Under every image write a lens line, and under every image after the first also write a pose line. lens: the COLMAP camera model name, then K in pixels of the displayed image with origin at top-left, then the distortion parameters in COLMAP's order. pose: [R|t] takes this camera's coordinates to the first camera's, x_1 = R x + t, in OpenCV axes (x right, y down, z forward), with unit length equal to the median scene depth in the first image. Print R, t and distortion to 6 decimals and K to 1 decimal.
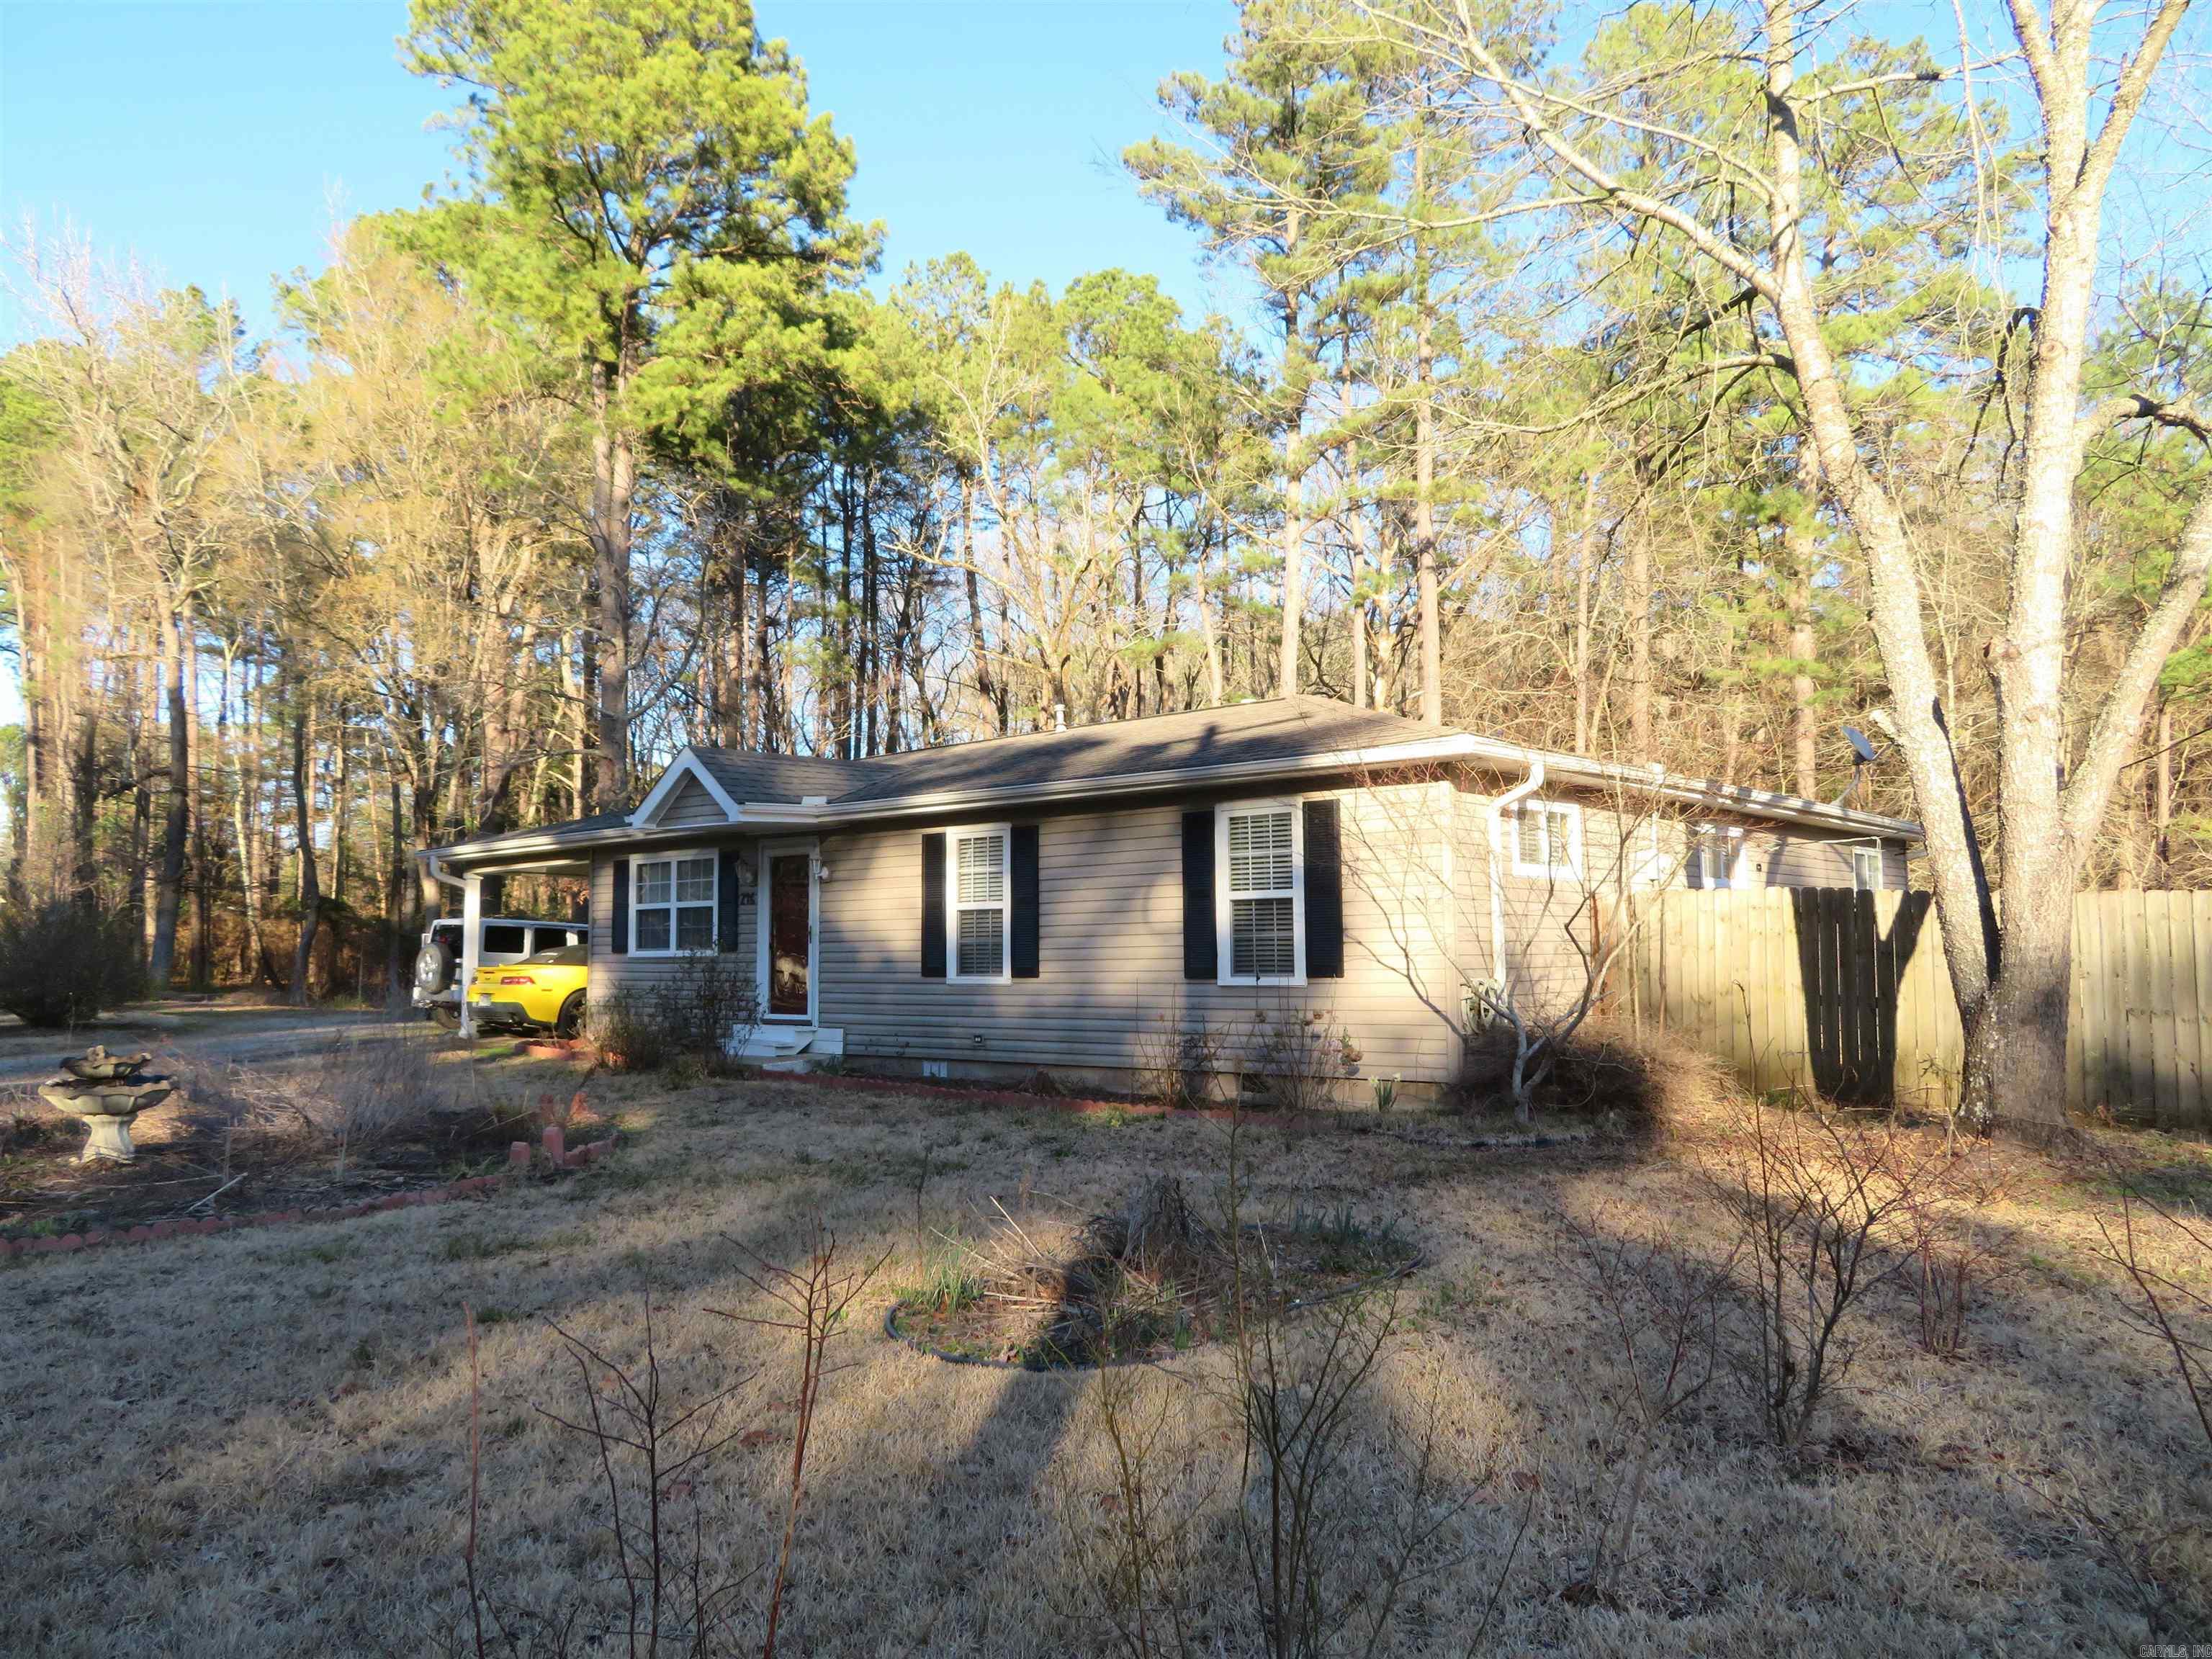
lens RADIAL K [[1624.6, 0, 1106.0], [0, 1624.6, 829.5], [0, 0, 1]] dist [0.006769, 0.009918]
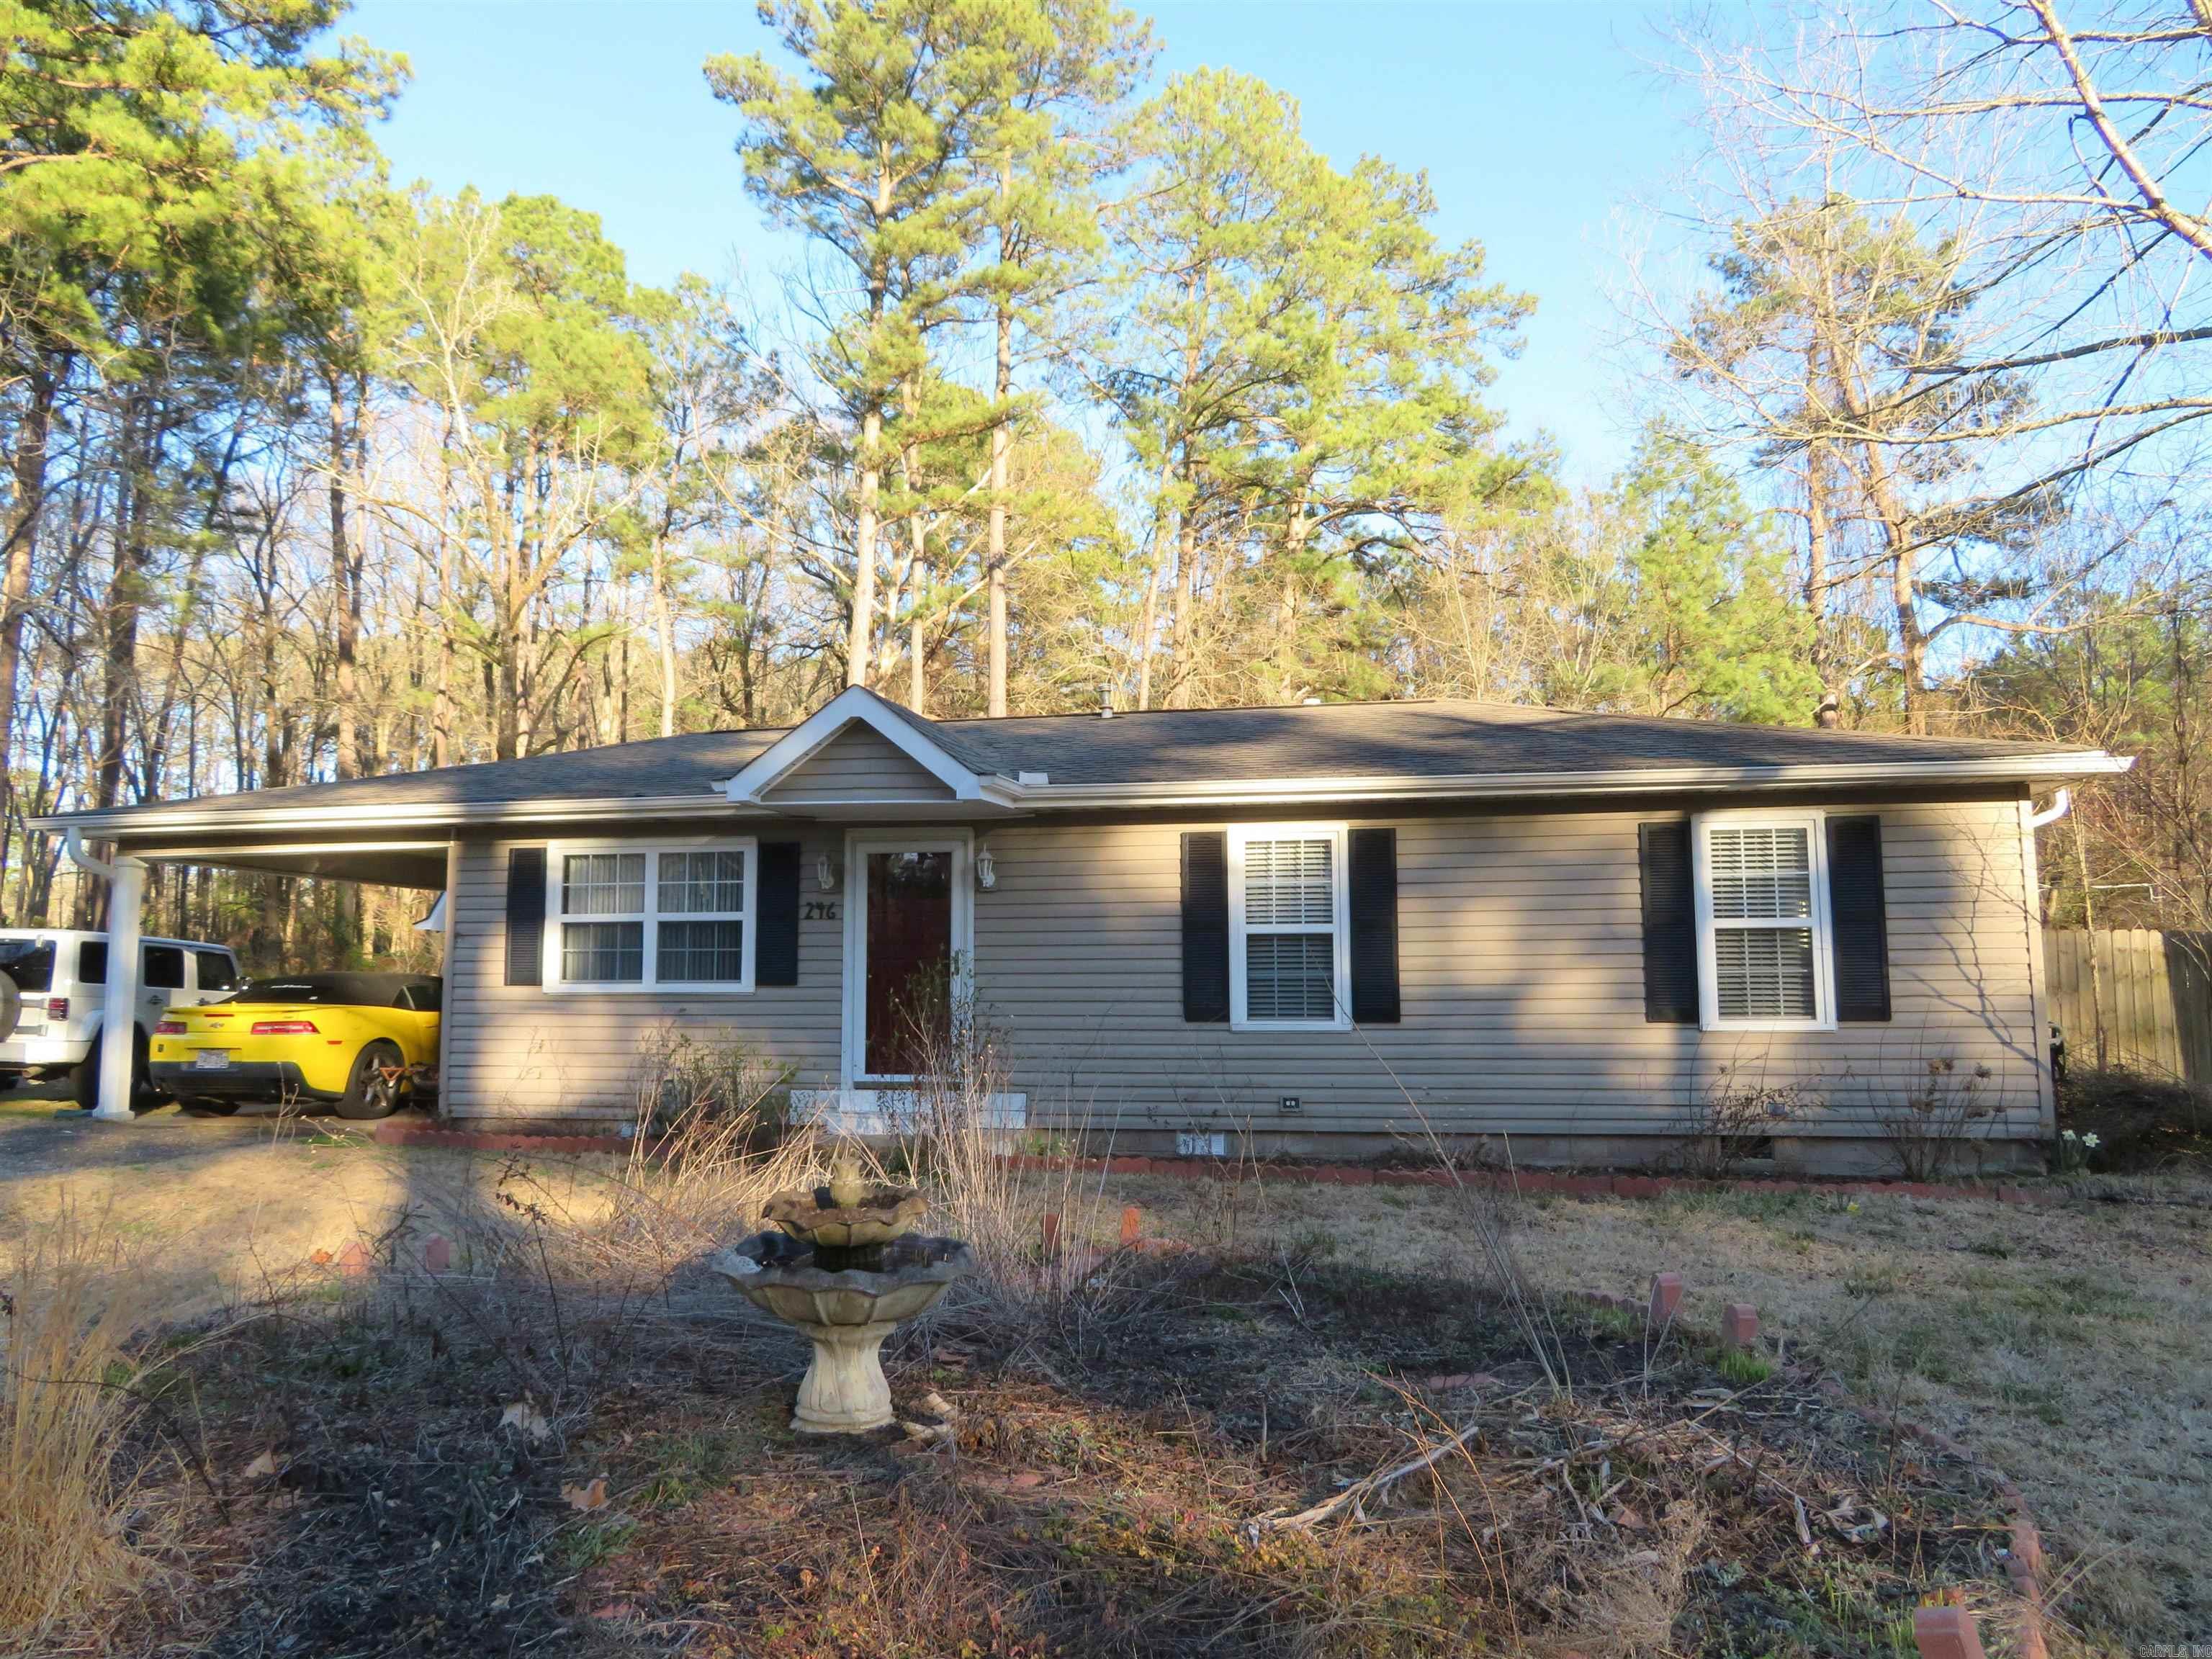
lens RADIAL K [[1624.6, 0, 1106.0], [0, 1624.6, 829.5], [0, 0, 1]] dist [0.006769, 0.009918]
pose [[0.867580, 0.056840, 0.494038, -0.451775], [-0.045681, 0.998355, -0.034642, 0.025332], [-0.495194, 0.007486, 0.868750, 0.316815]]
